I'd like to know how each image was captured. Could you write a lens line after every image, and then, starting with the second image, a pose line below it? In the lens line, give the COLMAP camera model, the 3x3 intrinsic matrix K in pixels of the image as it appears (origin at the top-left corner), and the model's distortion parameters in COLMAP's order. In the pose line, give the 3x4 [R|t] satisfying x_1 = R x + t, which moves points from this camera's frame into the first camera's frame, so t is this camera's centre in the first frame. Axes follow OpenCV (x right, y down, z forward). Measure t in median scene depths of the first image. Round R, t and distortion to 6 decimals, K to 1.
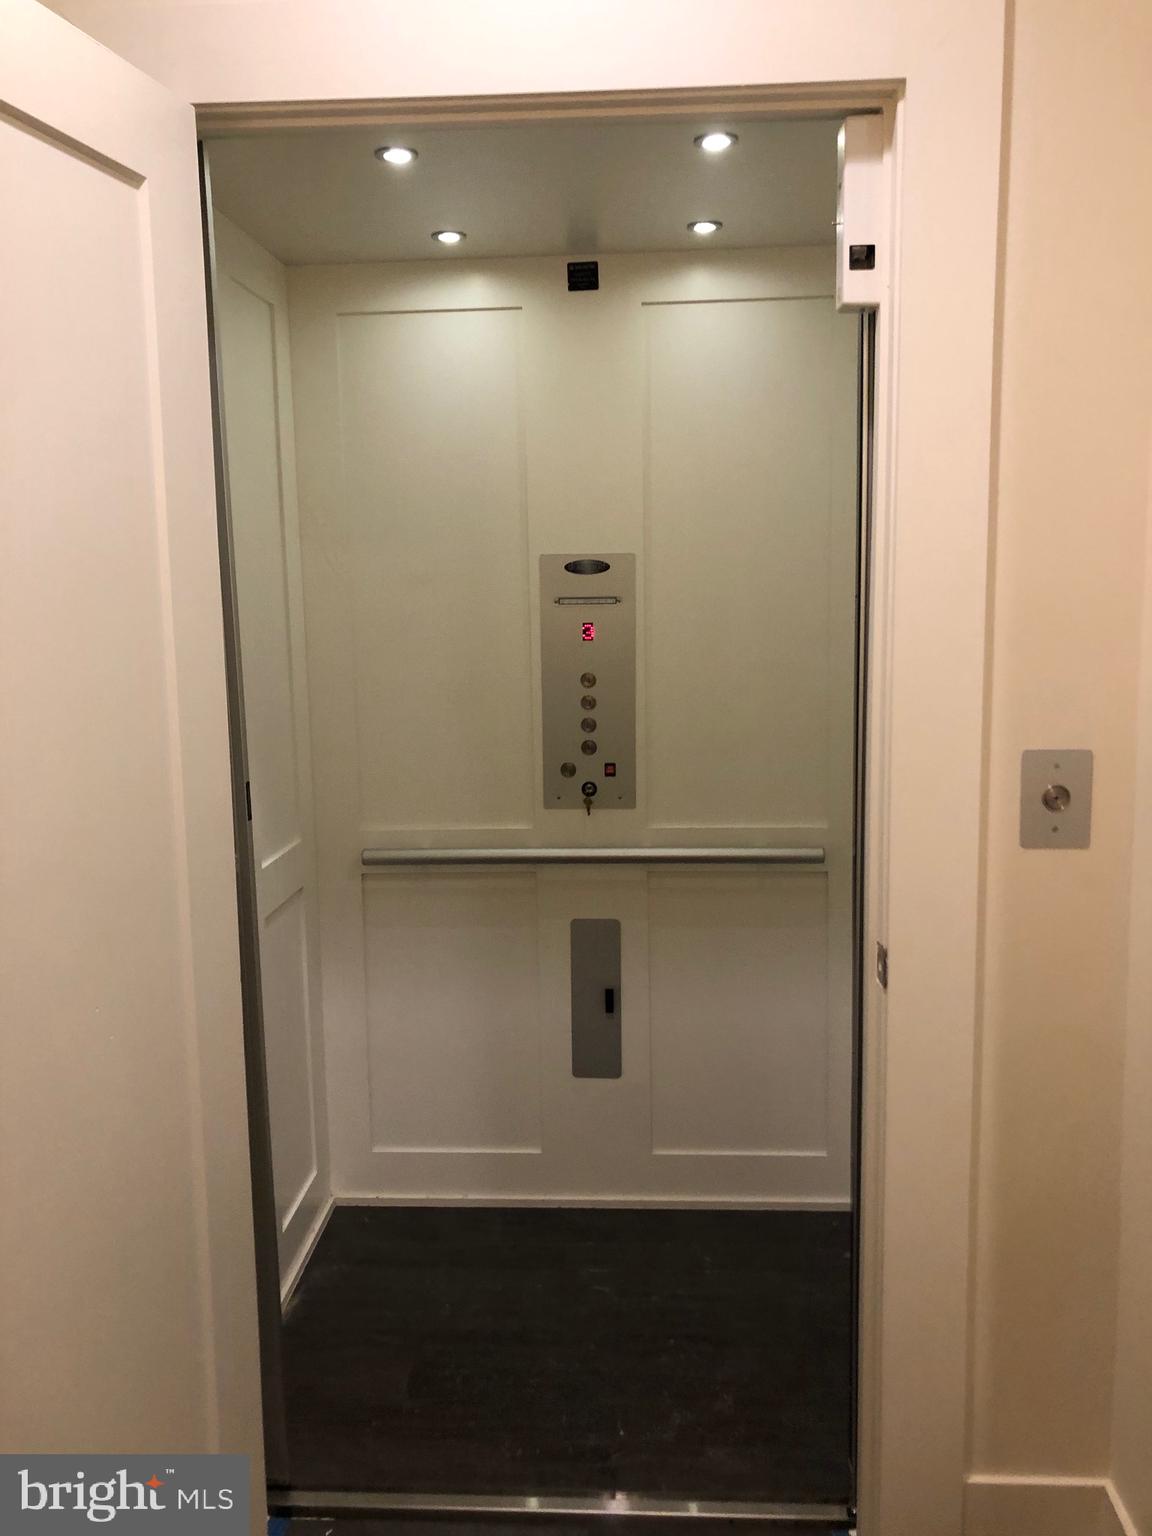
lens RADIAL K [[1261.0, 0, 572.5], [0, 1261.0, 765.0], [0, 0, 1]] dist [0.050278, -0.012329]
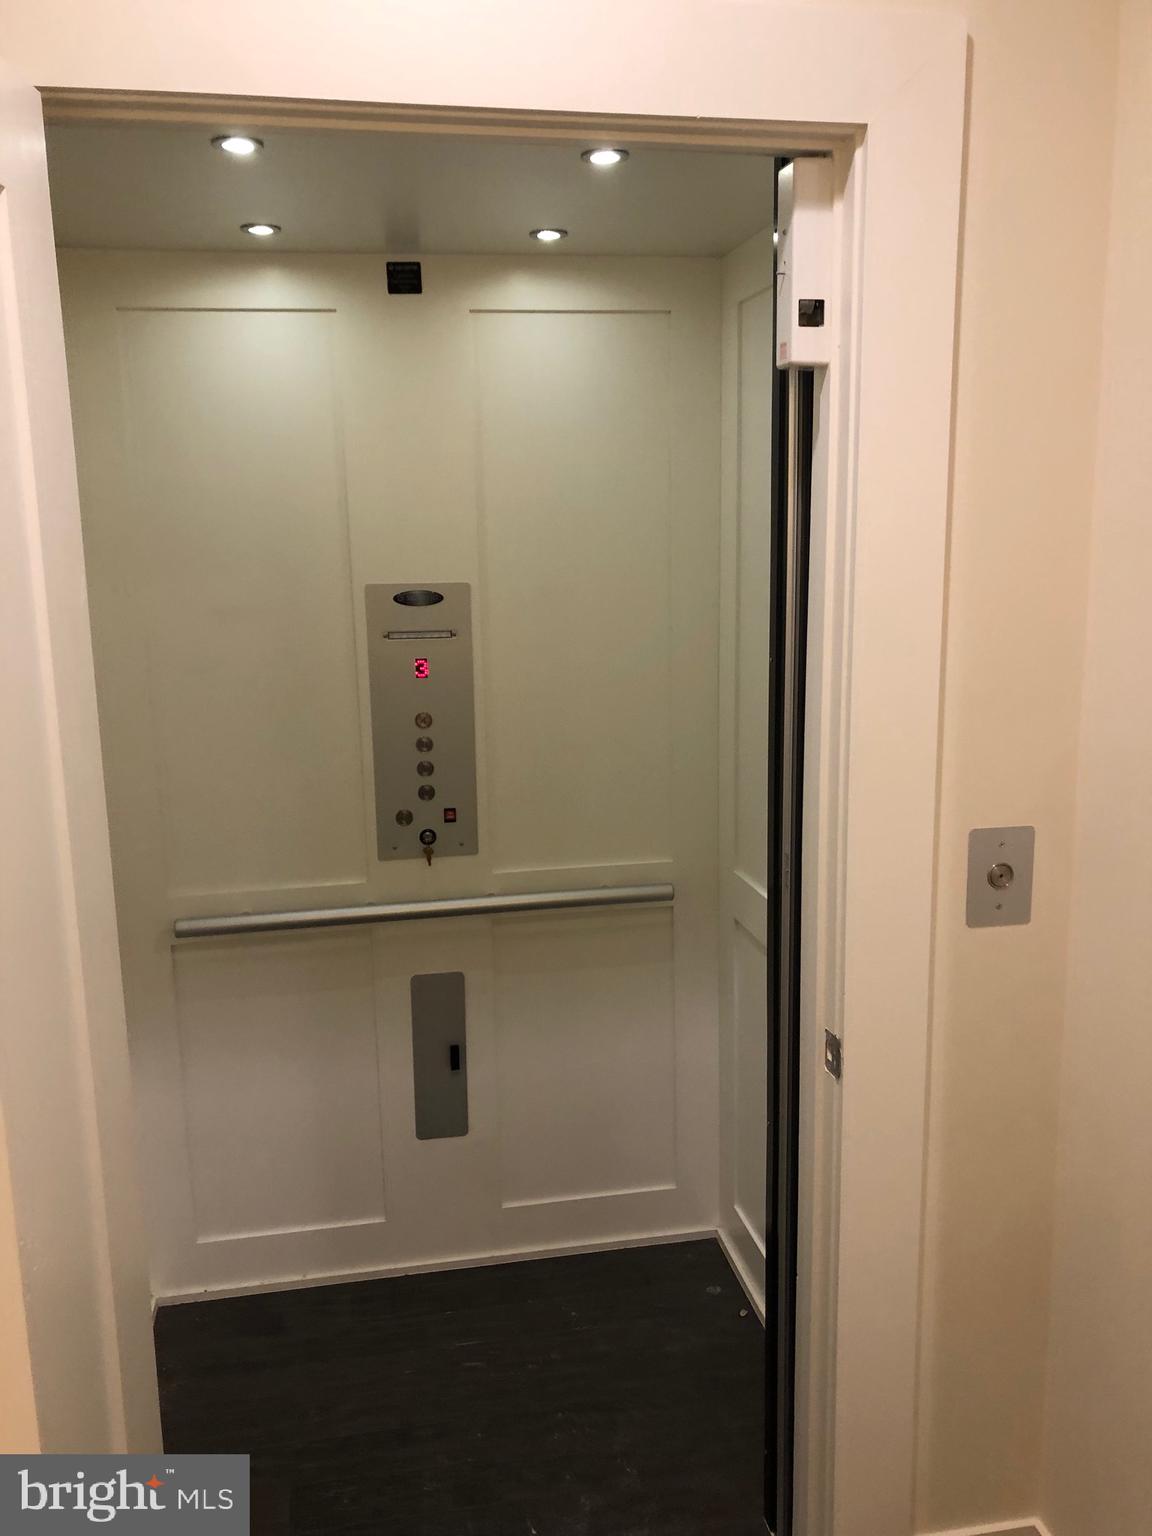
lens RADIAL K [[1249.4, 0, 553.8], [0, 1249.4, 778.8], [0, 0, 1]] dist [0.019689, 0.005618]
pose [[0.969801, -0.049858, 0.238747, -0.116083], [0.037279, 0.997683, 0.056919, -0.073887], [-0.241032, -0.046299, 0.969412, 0.090710]]
